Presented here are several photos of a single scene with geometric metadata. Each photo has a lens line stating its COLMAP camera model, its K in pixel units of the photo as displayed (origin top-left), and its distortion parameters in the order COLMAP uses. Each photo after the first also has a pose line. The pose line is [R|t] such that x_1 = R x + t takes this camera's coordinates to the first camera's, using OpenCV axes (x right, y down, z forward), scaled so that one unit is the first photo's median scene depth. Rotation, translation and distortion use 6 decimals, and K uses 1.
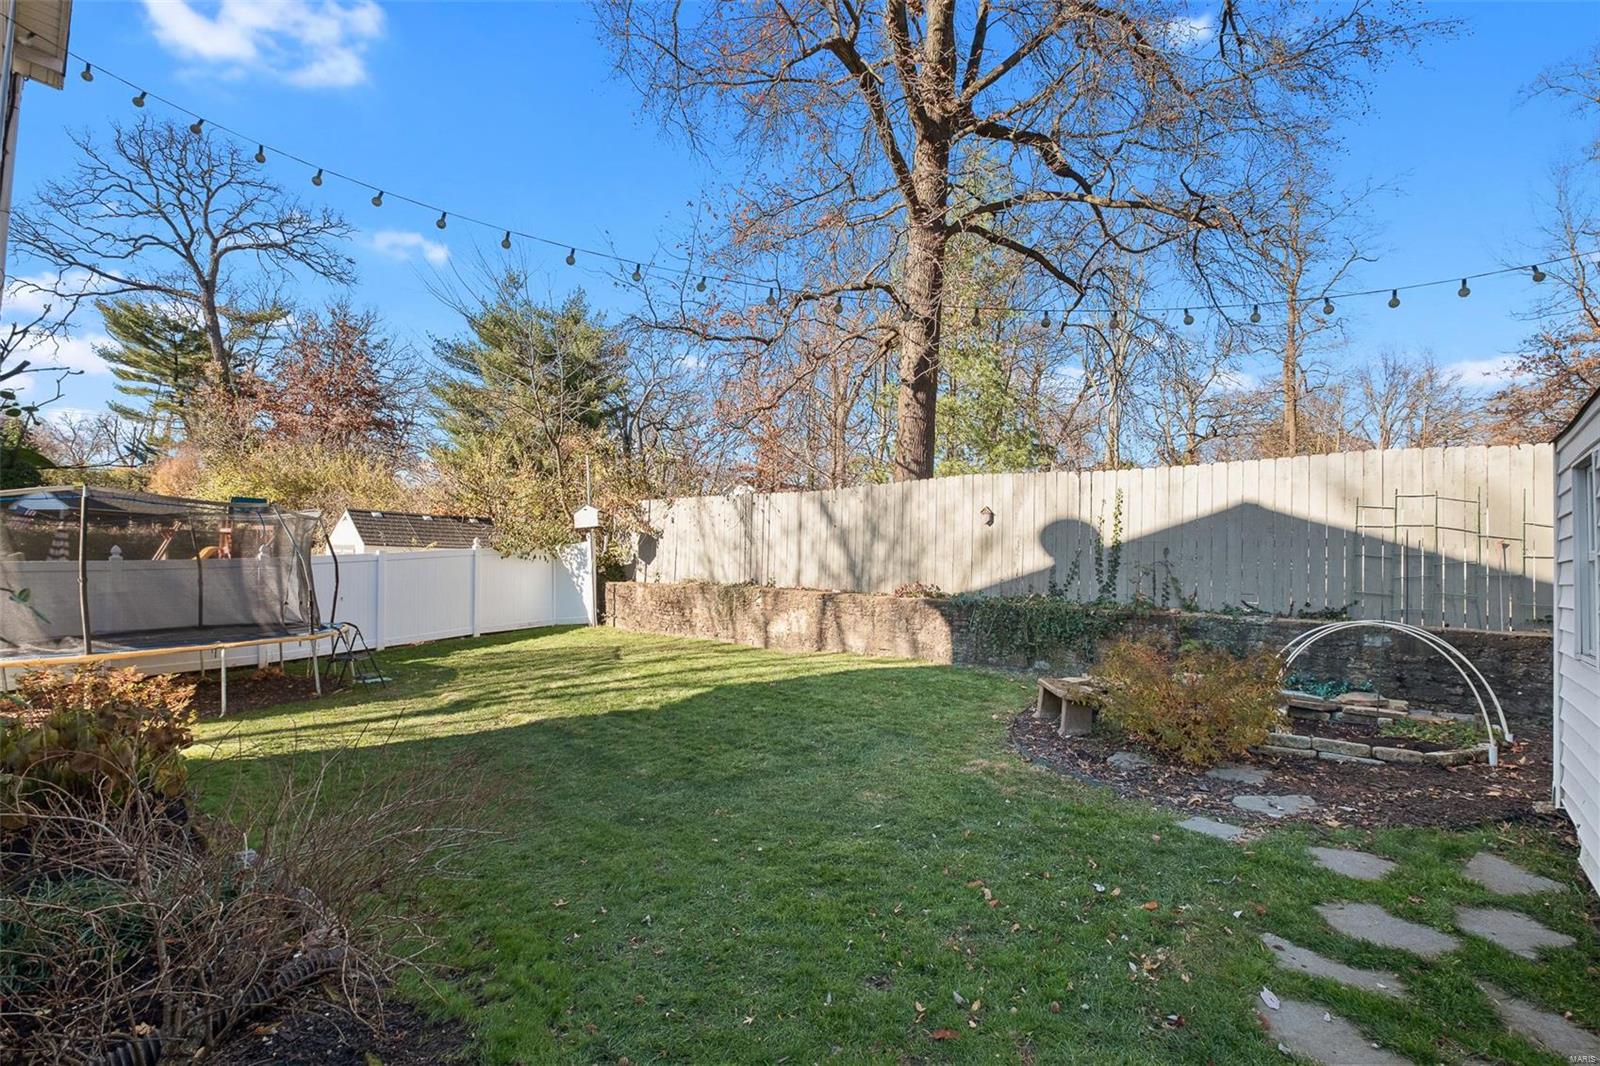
lens RADIAL K [[707.9, 0, 812.8], [0, 707.9, 551.9], [0, 0, 1]] dist [-0.003467, -0.000154]
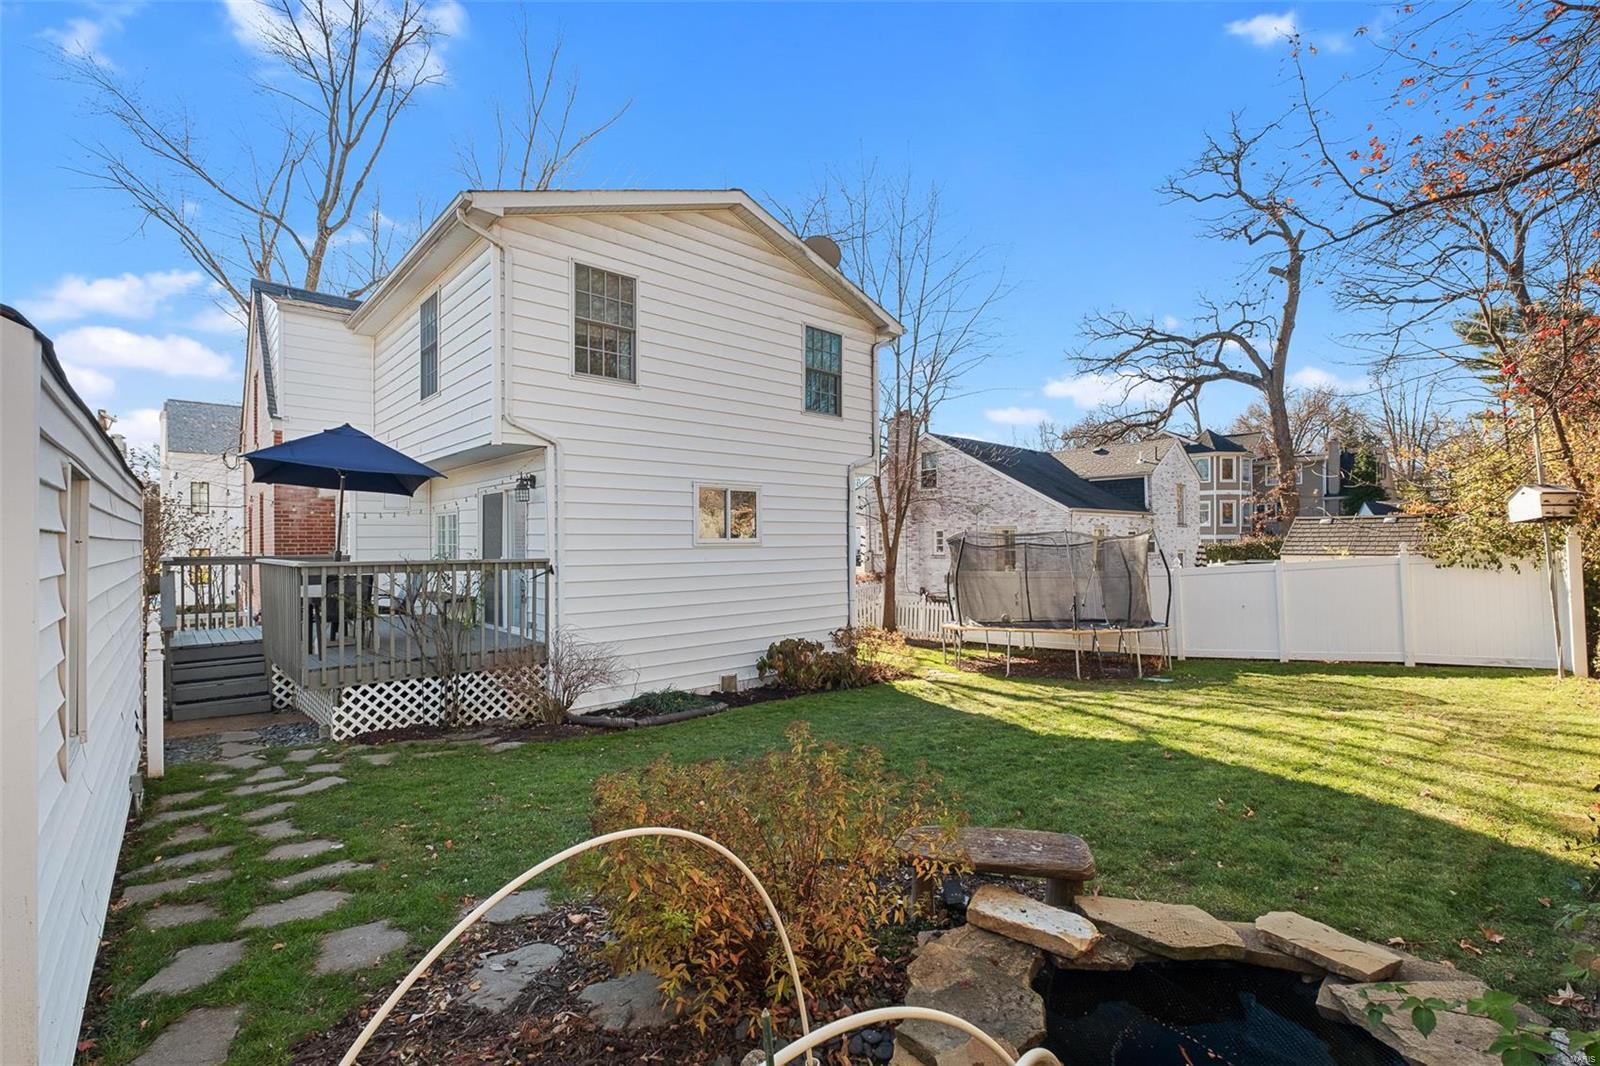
lens RADIAL K [[707.9, 0, 804.7], [0, 707.9, 549.9], [0, 0, 1]] dist [-0.003467, -0.000154]
pose [[-0.133476, -0.028757, -0.990635, 1.356548], [0.025320, 0.999154, -0.032416, -0.008111], [0.990728, -0.029410, -0.132635, 1.448609]]
